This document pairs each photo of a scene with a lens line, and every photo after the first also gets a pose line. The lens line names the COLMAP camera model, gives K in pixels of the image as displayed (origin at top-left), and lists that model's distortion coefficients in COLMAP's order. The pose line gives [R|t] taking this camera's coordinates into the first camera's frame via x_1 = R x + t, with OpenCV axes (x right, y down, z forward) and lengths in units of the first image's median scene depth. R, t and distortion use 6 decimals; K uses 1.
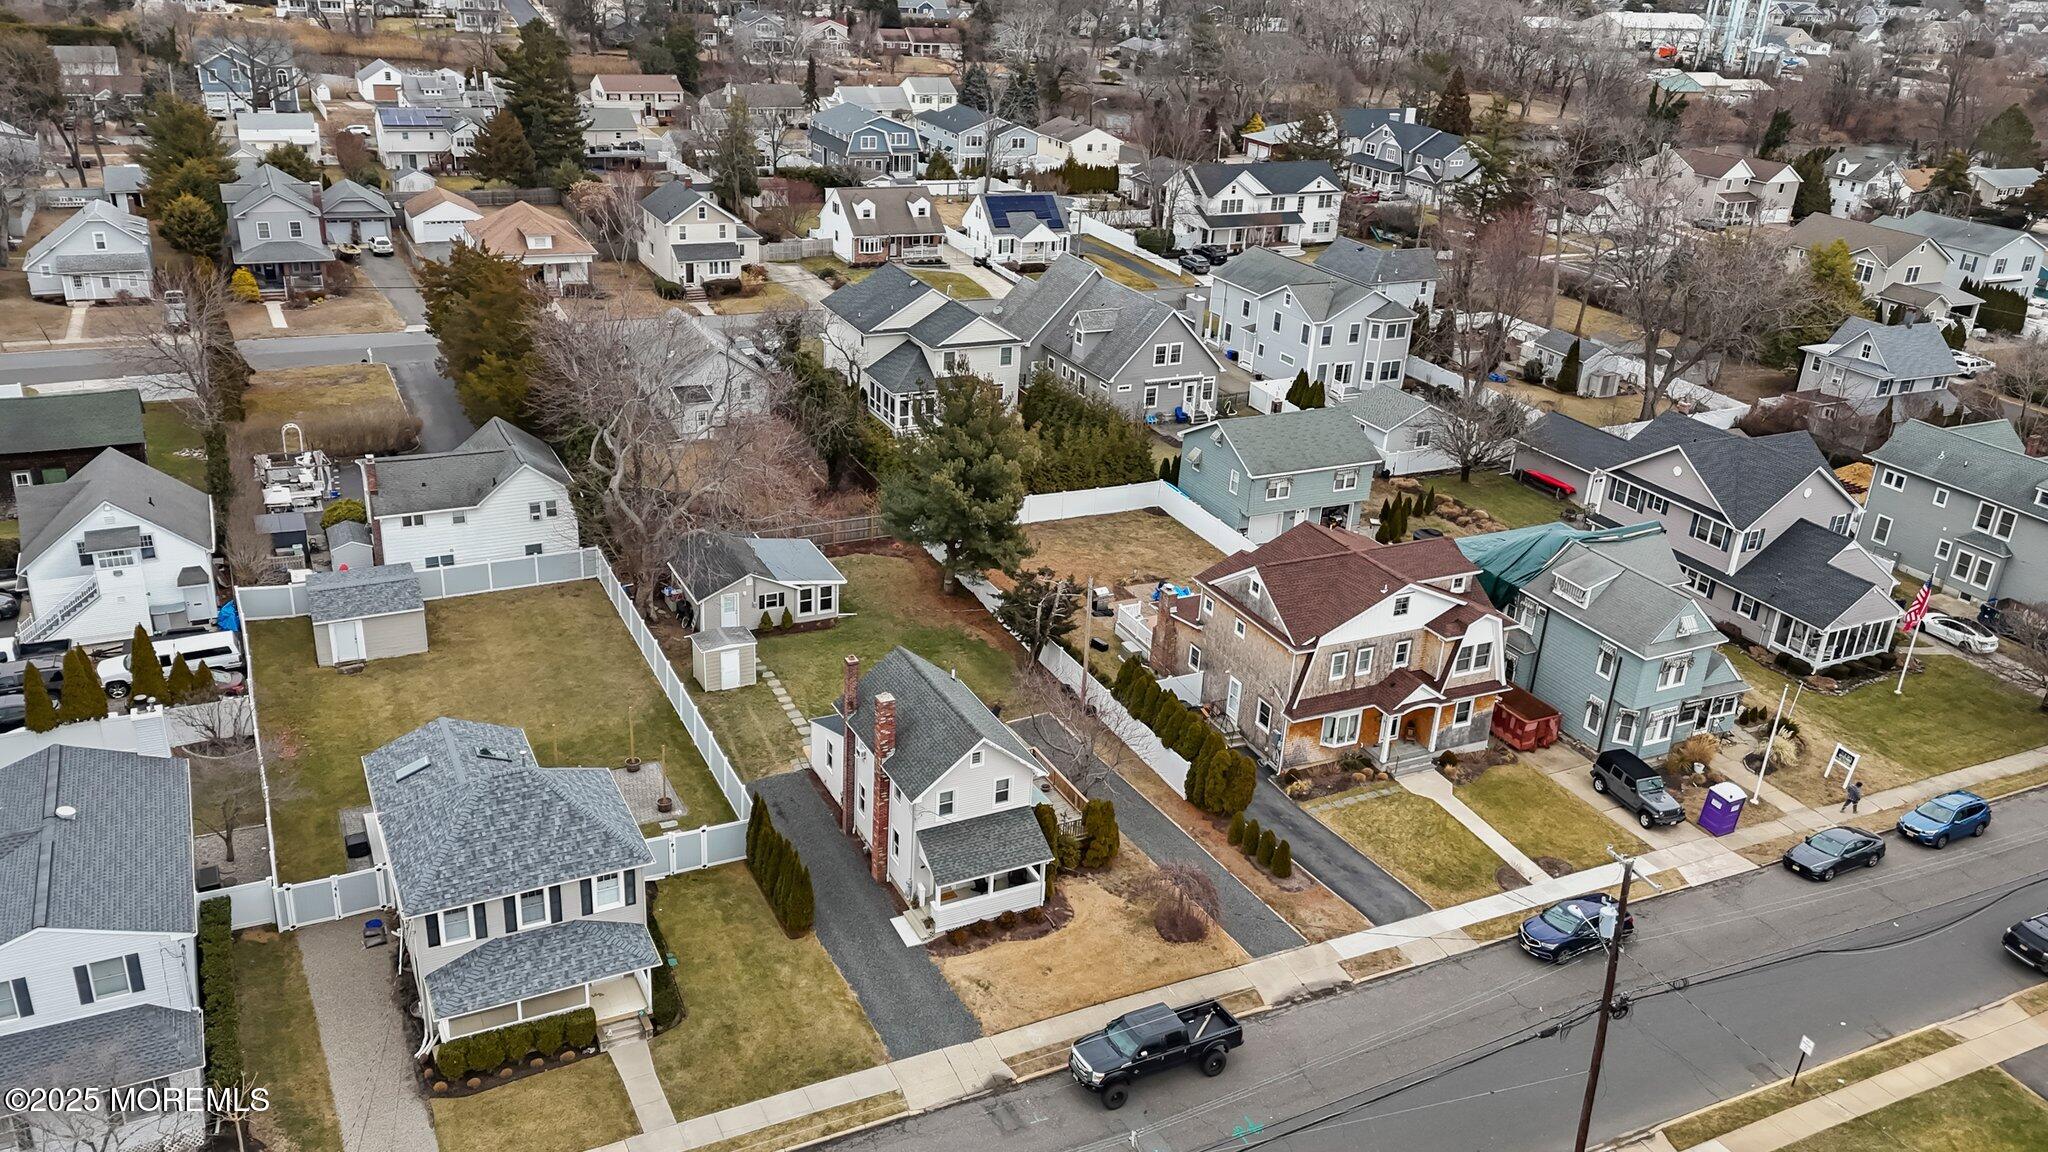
lens RADIAL K [[1558.3, 0, 1024.0], [0, 1558.3, 576.0], [0, 0, 1]] dist [0.094325, -0.097804]
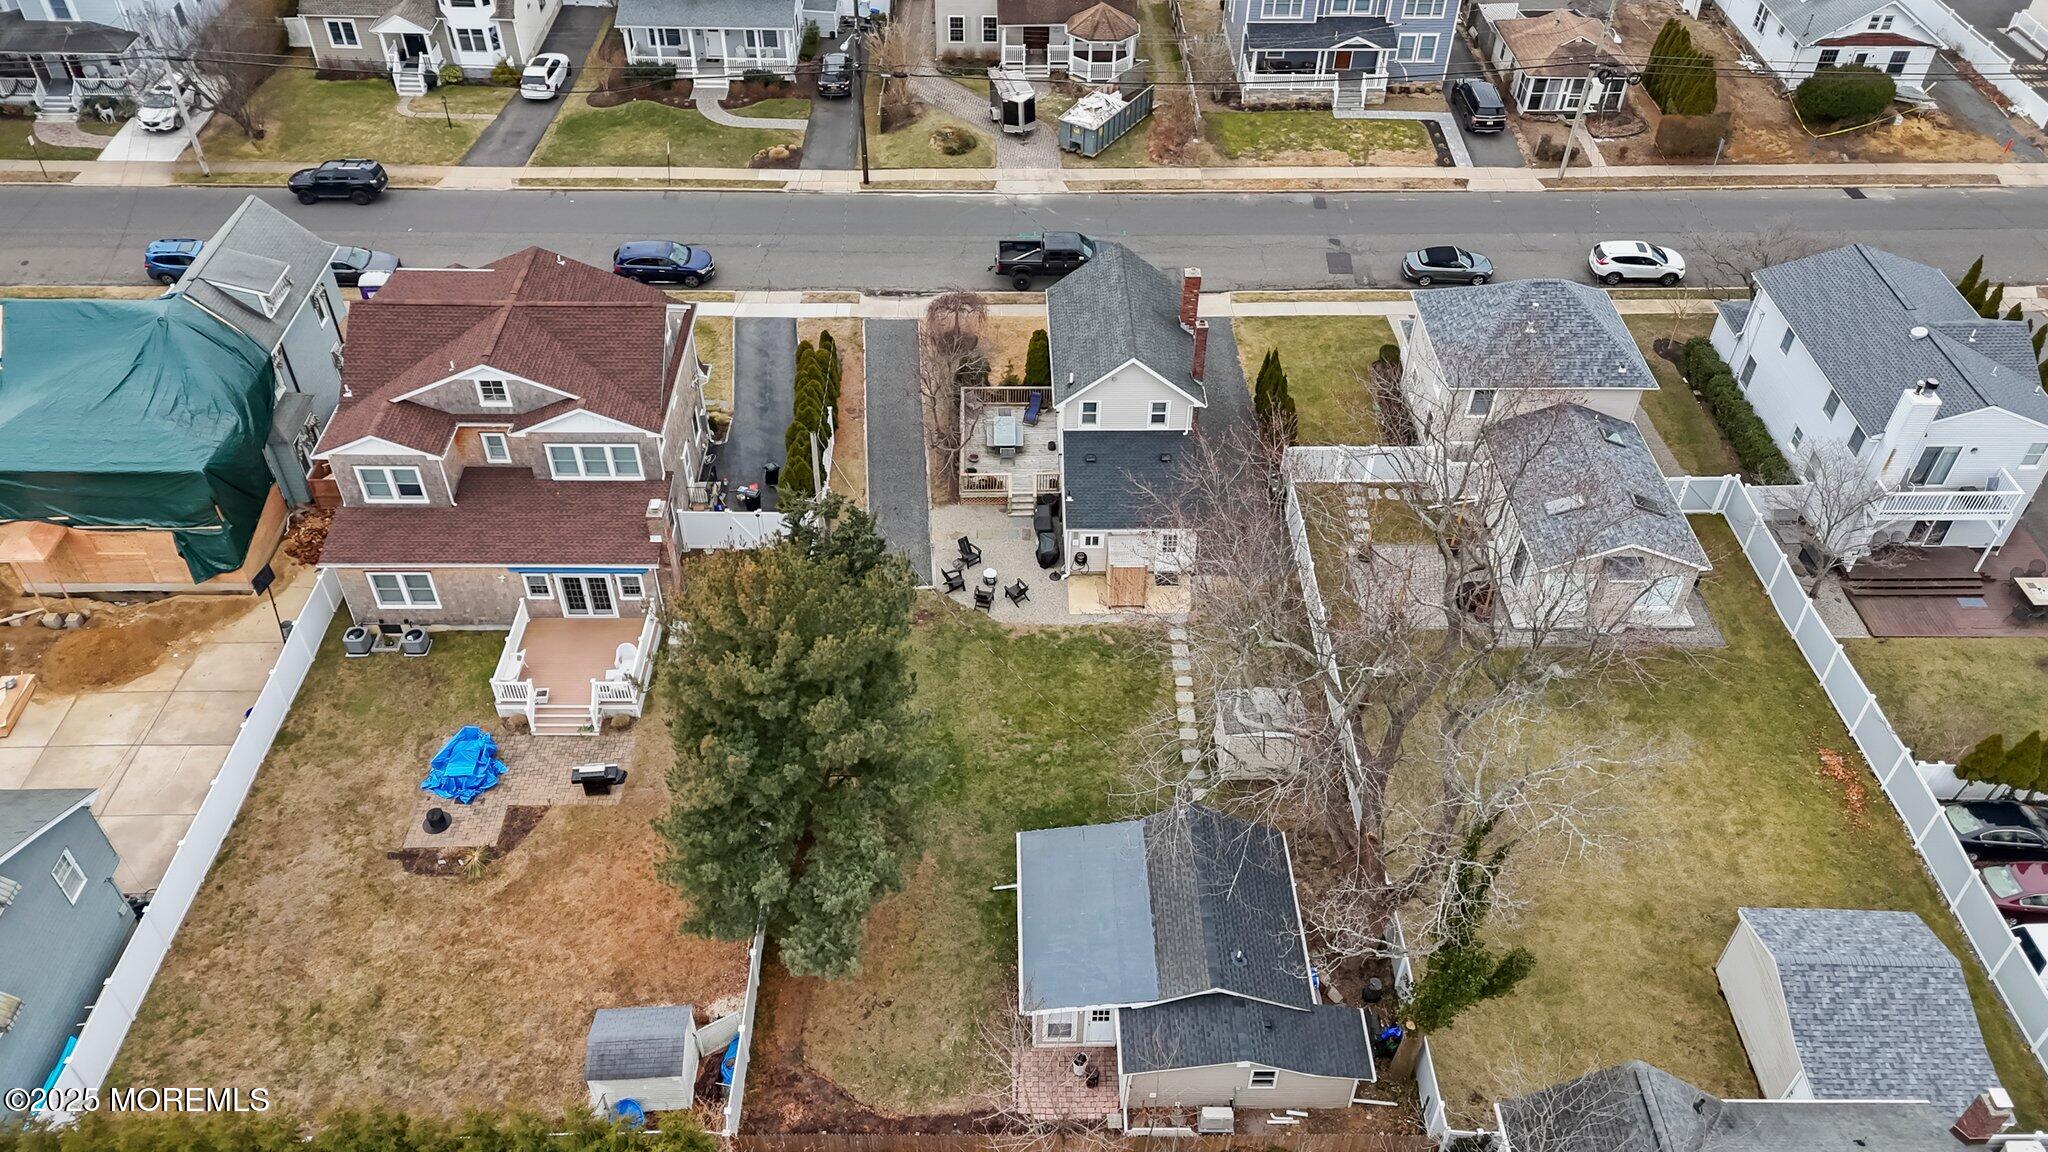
lens RADIAL K [[1501.7, 0, 1024.3], [0, 1501.7, 568.2], [0, 0, 1]] dist [0.092833, -0.089215]
pose [[-0.899424, -0.338225, 0.276839, -0.257992], [0.120352, 0.417253, 0.900786, -0.583462], [-0.420180, 0.843507, -0.334581, 1.207575]]
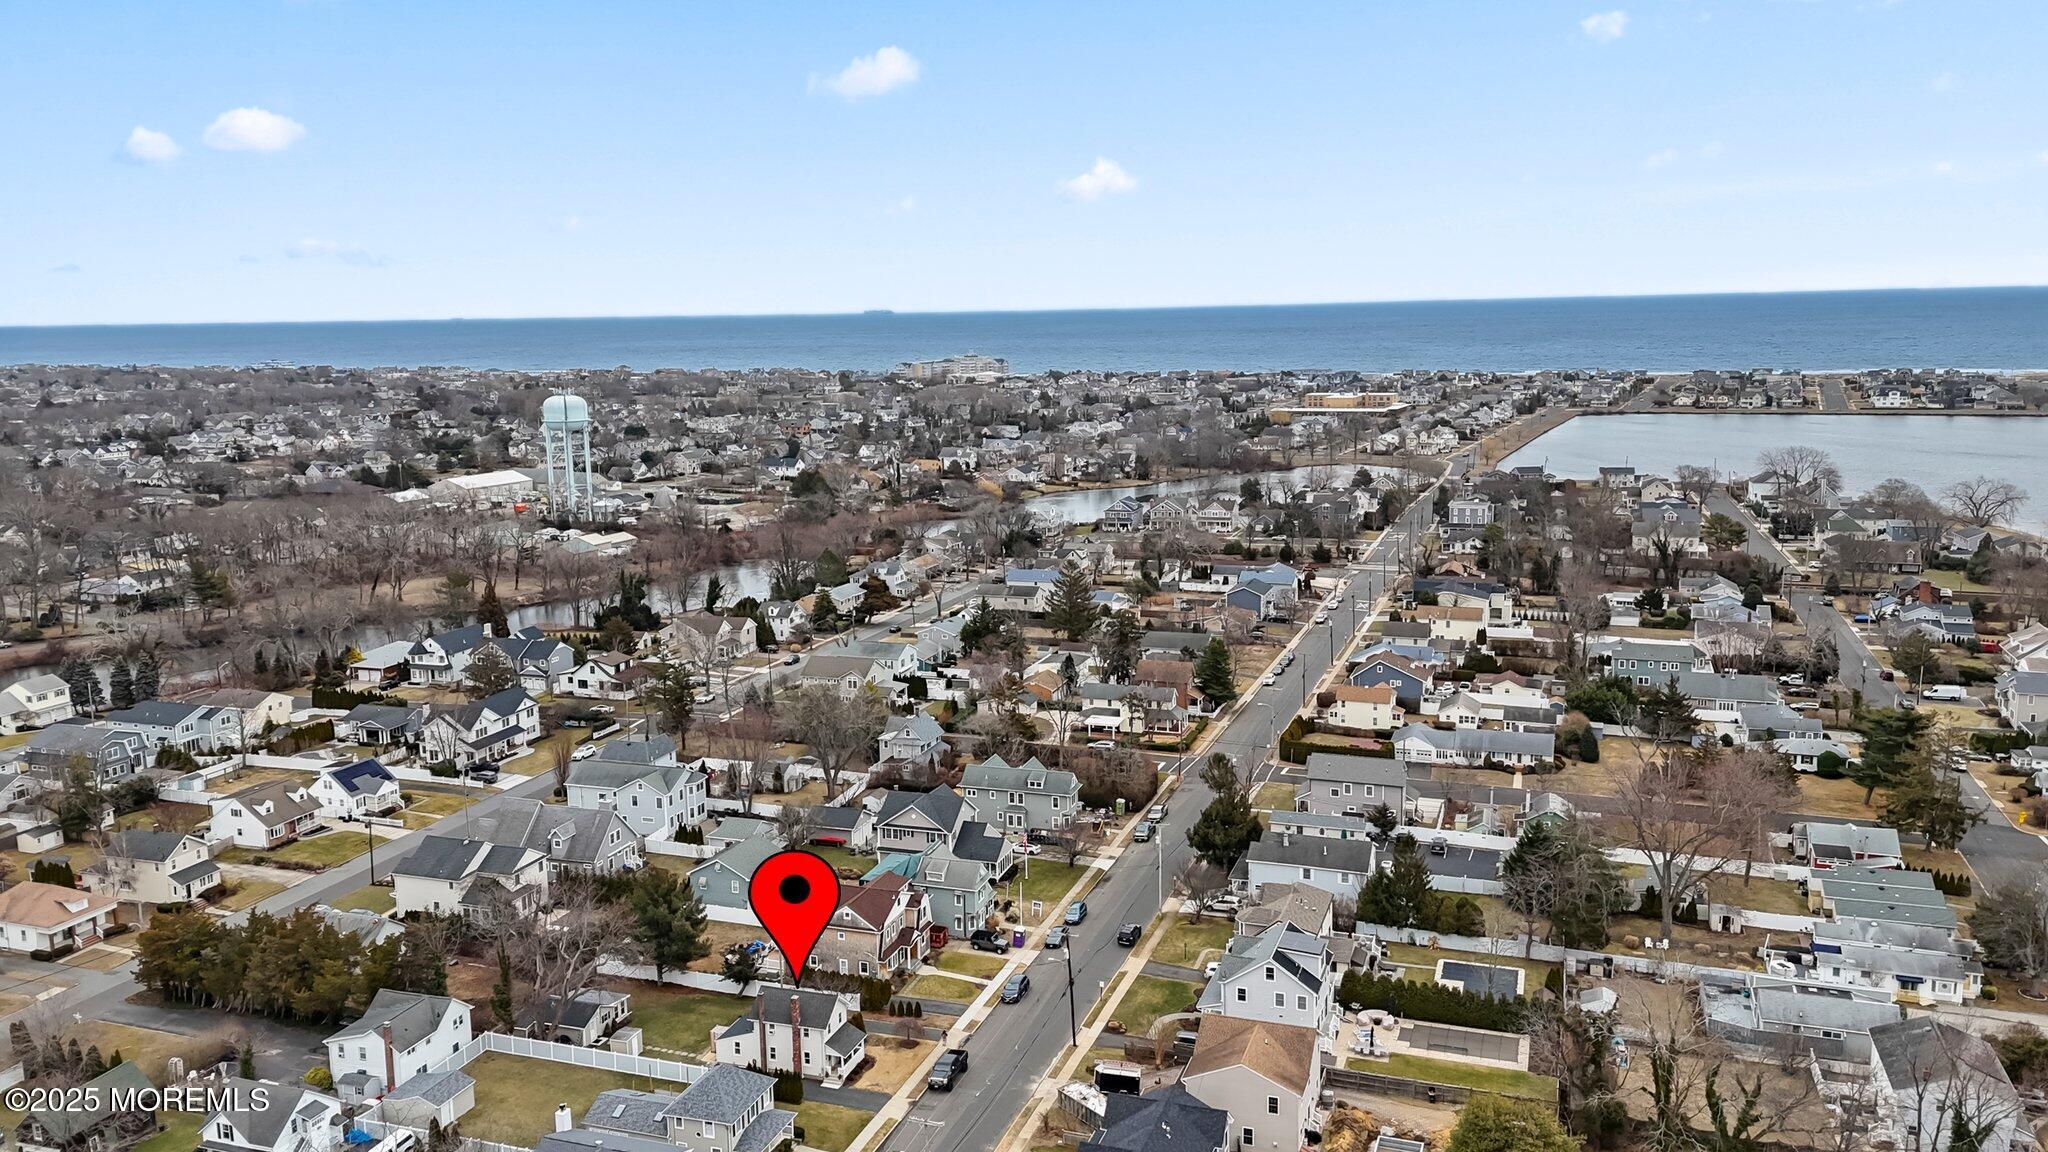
lens RADIAL K [[1558.3, 0, 1024.0], [0, 1558.3, 576.0], [0, 0, 1]] dist [0.094325, -0.097804]
pose [[0.710129, -0.183666, 0.679694, -1.097050], [0.333675, 0.937870, -0.095185, -0.148189], [-0.619982, 0.294390, 0.727294, -0.964017]]
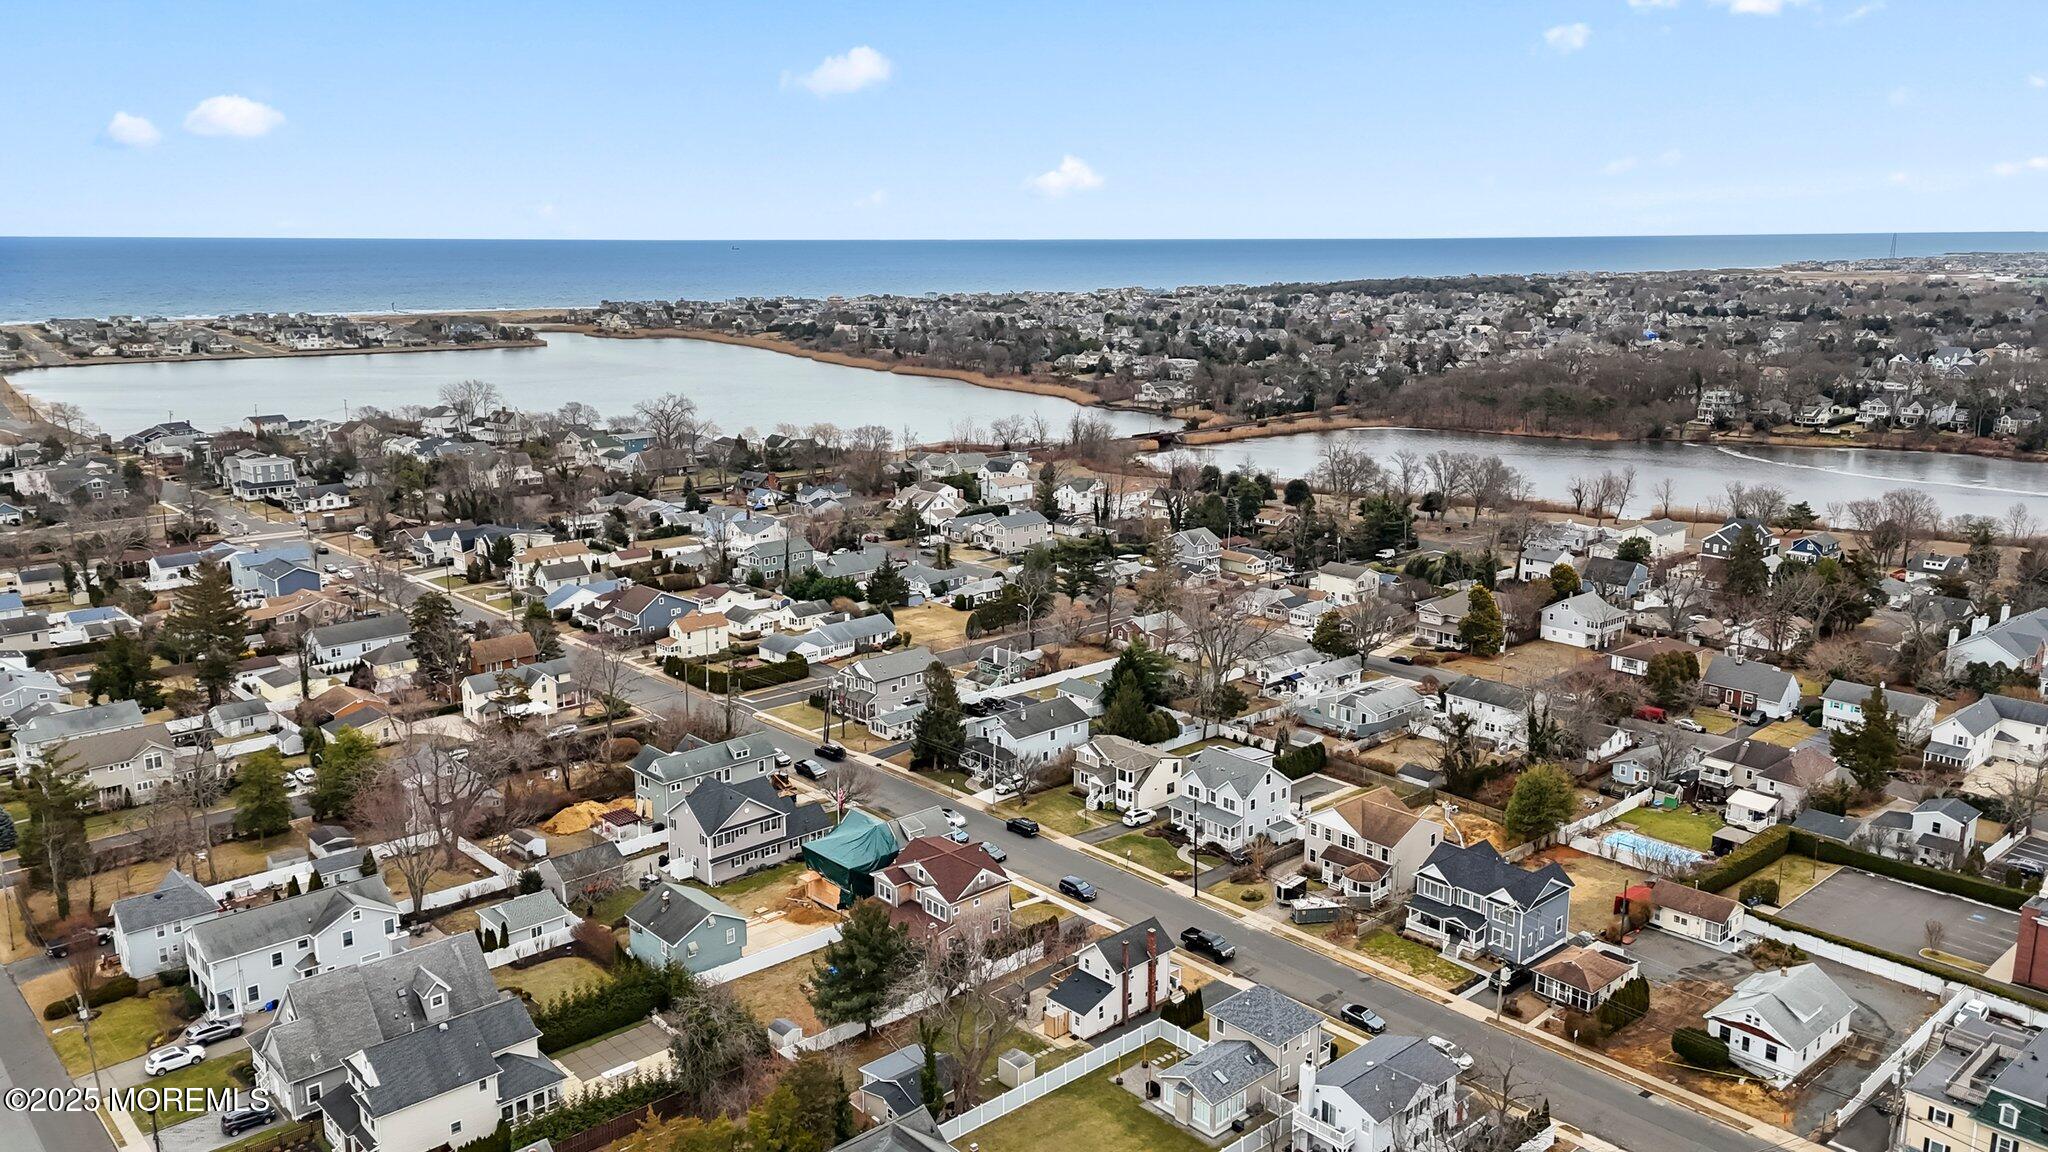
lens RADIAL K [[1516.1, 0, 1024.0], [0, 1516.1, 576.0], [0, 0, 1]] dist [0.099343, -0.094769]
pose [[-0.268534, -0.259455, 0.927671, -1.654091], [0.378414, 0.857206, 0.349287, -1.026106], [-0.885829, 0.444839, -0.132007, 0.976681]]
